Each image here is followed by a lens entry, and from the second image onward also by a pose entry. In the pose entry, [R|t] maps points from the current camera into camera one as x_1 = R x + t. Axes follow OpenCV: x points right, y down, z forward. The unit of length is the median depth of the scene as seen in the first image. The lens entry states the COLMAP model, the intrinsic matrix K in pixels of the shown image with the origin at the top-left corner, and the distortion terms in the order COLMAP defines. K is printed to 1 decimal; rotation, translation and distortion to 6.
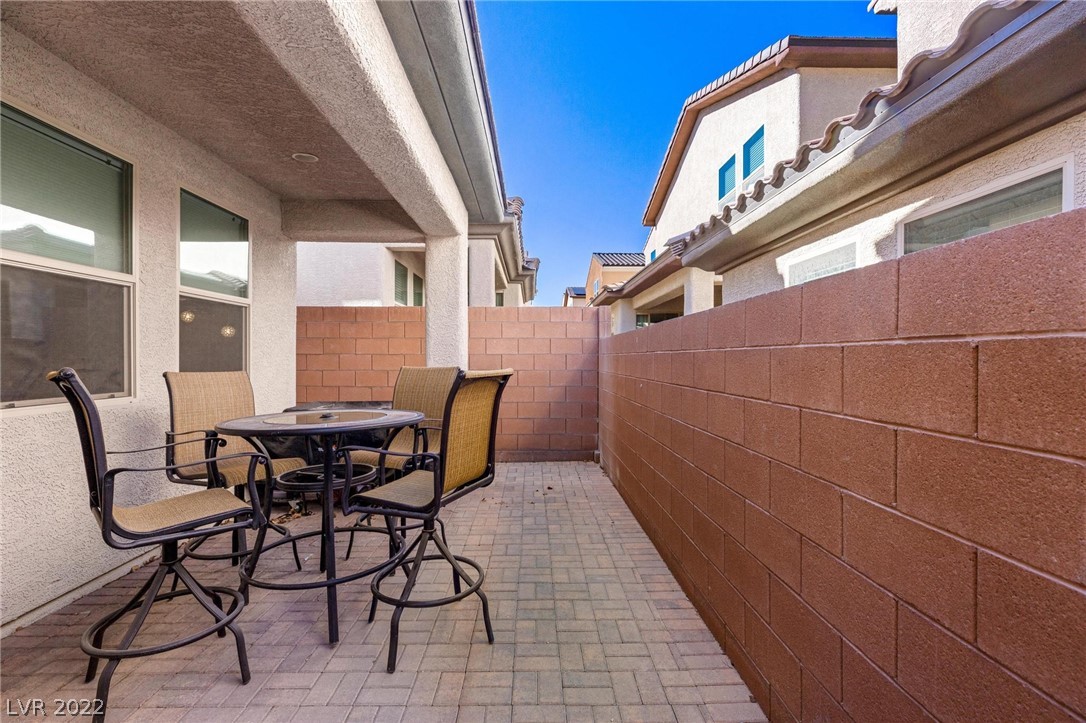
lens RADIAL K [[500.1, 0, 548.0], [0, 500.1, 358.5], [0, 0, 1]] dist [0.000342, -0.000363]
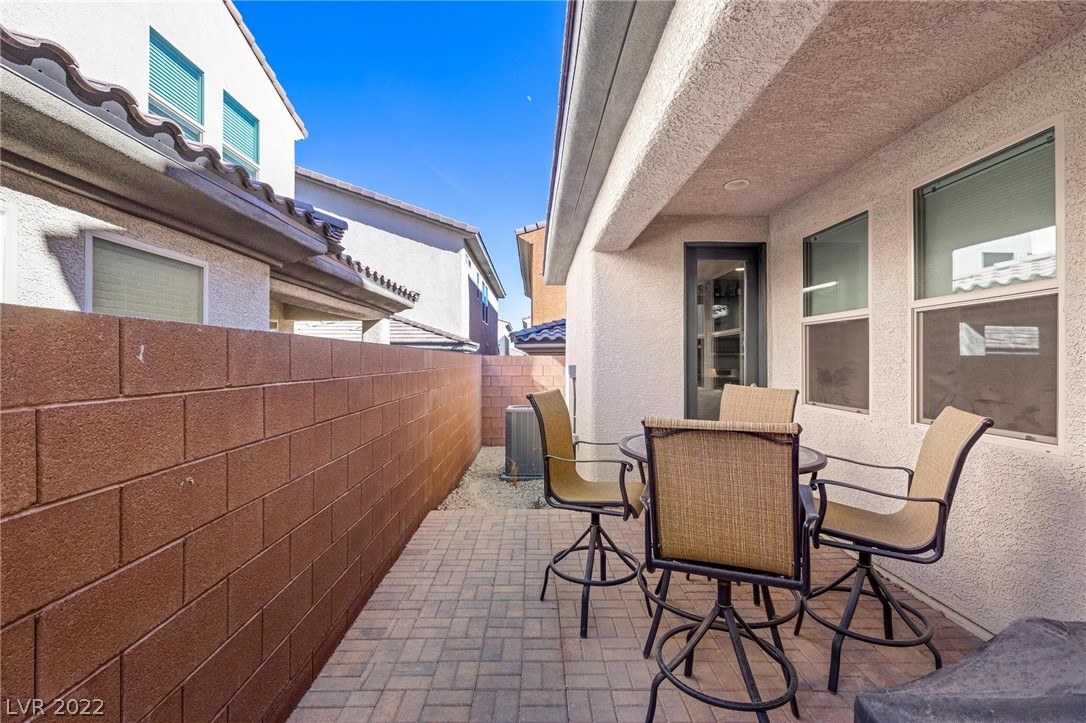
lens RADIAL K [[480.1, 0, 545.8], [0, 480.1, 359.1], [0, 0, 1]] dist [-0.001593, -0.000440]
pose [[-0.999963, -0.003169, 0.008009, -0.081876], [-0.003177, 0.999995, -0.000905, -0.038386], [-0.008006, -0.000930, -0.999968, 1.410799]]
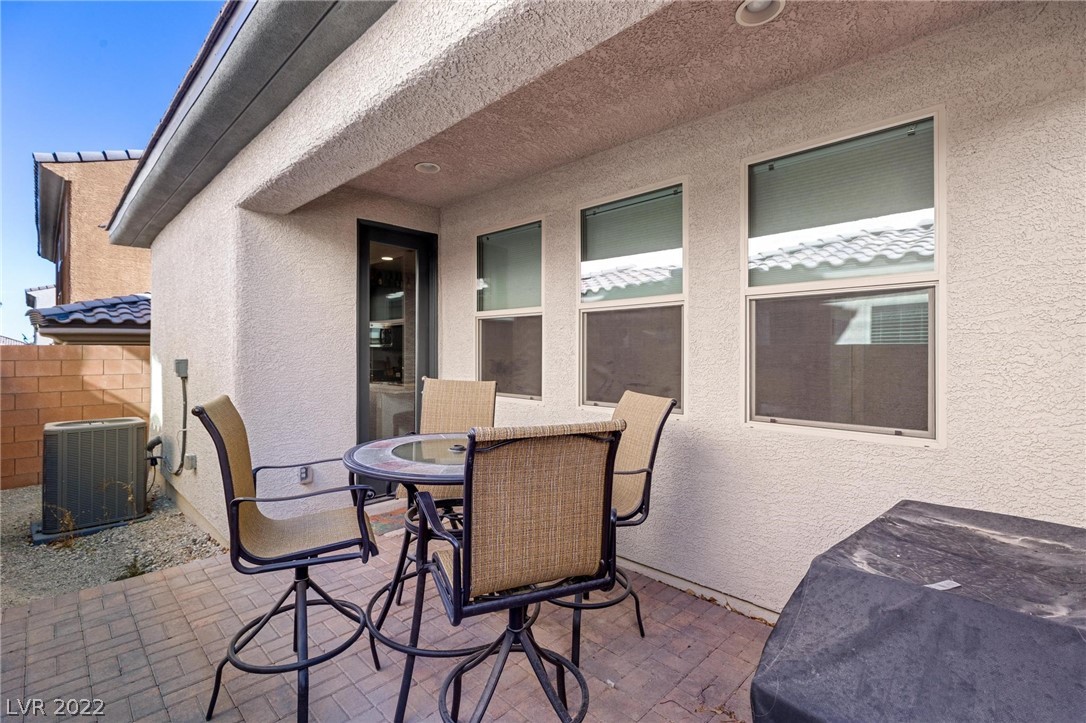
lens RADIAL K [[483.1, 0, 539.8], [0, 483.1, 350.7], [0, 0, 1]] dist [0.000565, 0.000020]
pose [[-0.721738, -0.003657, -0.692157, 0.035427], [-0.002994, 0.999993, -0.002162, -0.041014], [0.692160, 0.000512, -0.721744, 1.244748]]
